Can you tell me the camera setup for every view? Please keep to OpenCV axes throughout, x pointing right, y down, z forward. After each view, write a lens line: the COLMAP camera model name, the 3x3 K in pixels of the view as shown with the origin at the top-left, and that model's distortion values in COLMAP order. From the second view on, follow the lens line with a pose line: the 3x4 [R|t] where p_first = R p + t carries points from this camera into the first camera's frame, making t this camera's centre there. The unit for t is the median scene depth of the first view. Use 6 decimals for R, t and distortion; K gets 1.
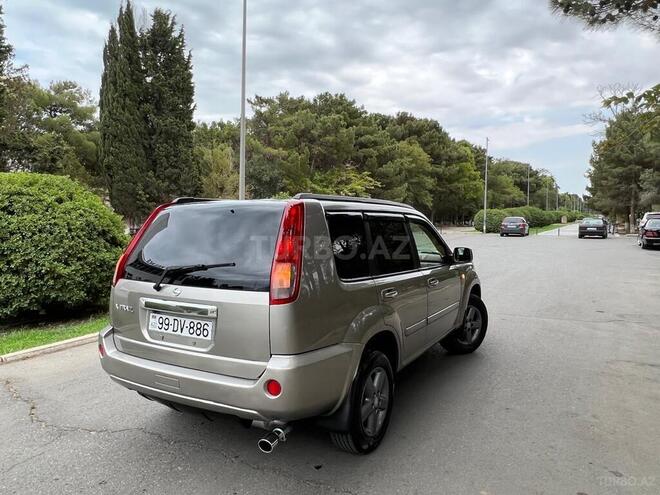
lens RADIAL K [[476.0, 0, 325.4], [0, 476.0, 247.7], [0, 0, 1]] dist [-0.002313, 0.000227]
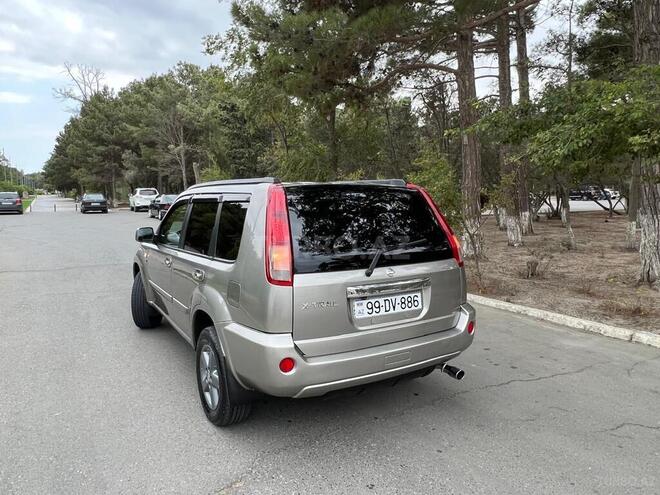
lens RADIAL K [[475.9, 0, 322.5], [0, 475.9, 245.4], [0, 0, 1]] dist [-0.003767, 0.001670]
pose [[0.486880, -0.094007, 0.868395, -0.138633], [0.052475, 0.995544, 0.078350, -0.006019], [-0.871891, 0.007422, 0.489643, 0.067164]]
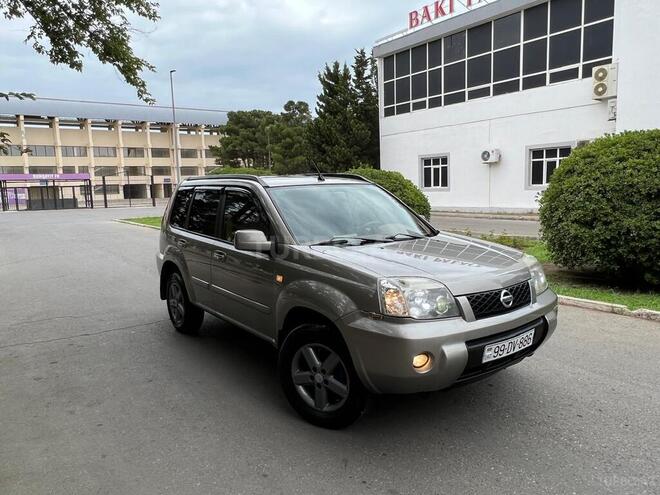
lens RADIAL K [[476.0, 0, 325.4], [0, 476.0, 247.7], [0, 0, 1]] dist [-0.002313, 0.000227]
pose [[-0.401752, 0.128405, -0.906701, 0.168180], [-0.027950, 0.987940, 0.152294, -0.016647], [0.915322, 0.086526, -0.393318, 0.258117]]
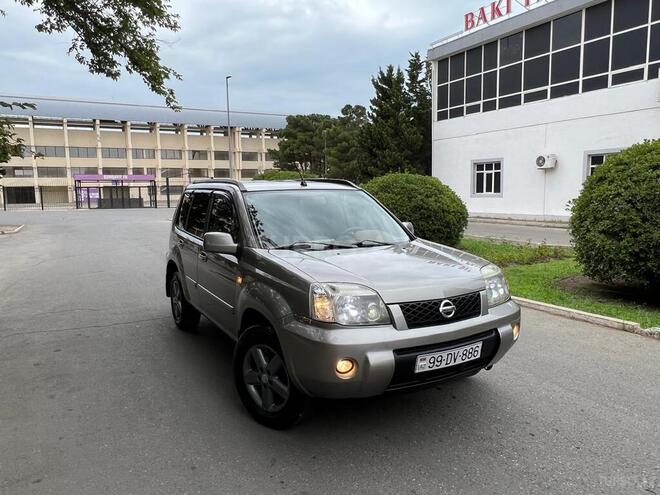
lens RADIAL K [[476.3, 0, 328.9], [0, 476.3, 247.7], [0, 0, 1]] dist [-0.001920, -0.000087]
pose [[-0.507871, 0.108585, -0.854562, 0.157638], [-0.039548, 0.988039, 0.149049, -0.018306], [0.860525, 0.109494, -0.497502, 0.283864]]
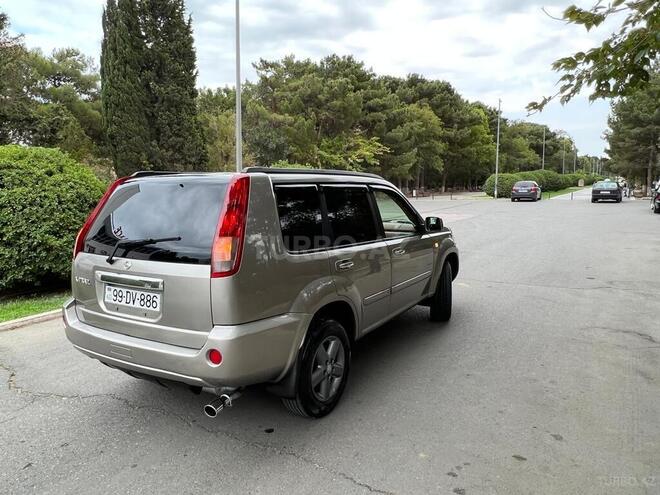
lens RADIAL K [[479.3, 0, 326.1], [0, 479.3, 244.9], [0, 0, 1]] dist [0.002652, -0.005117]
pose [[0.999589, -0.010087, -0.026837, 0.015995], [0.011762, 0.997945, 0.062984, -0.001332], [0.026147, -0.063274, 0.997654, -0.002795]]
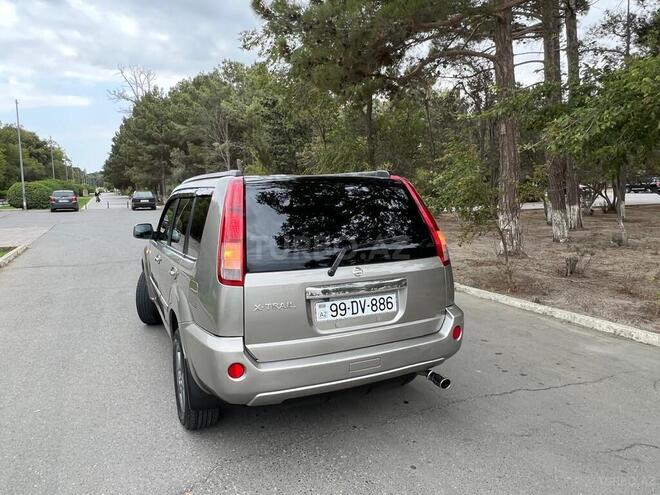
lens RADIAL K [[476.0, 0, 325.4], [0, 476.0, 247.7], [0, 0, 1]] dist [-0.002313, 0.000227]
pose [[0.568875, -0.105759, 0.815596, -0.121513], [0.060151, 0.994392, 0.086988, -0.004640], [-0.820221, -0.000426, 0.572046, 0.054919]]
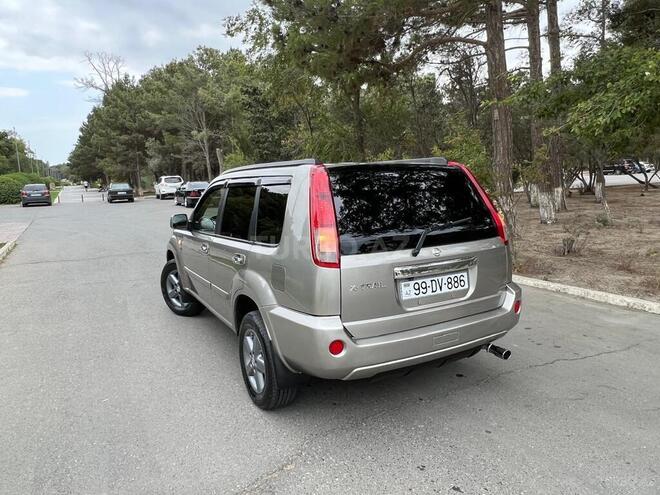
lens RADIAL K [[478.6, 0, 330.0], [0, 478.6, 247.5], [0, 0, 1]] dist [-0.002873, -0.000350]
pose [[0.514708, -0.140932, 0.845703, -0.139710], [0.082019, 0.989967, 0.115054, -0.005805], [-0.853434, 0.010144, 0.521103, 0.071700]]
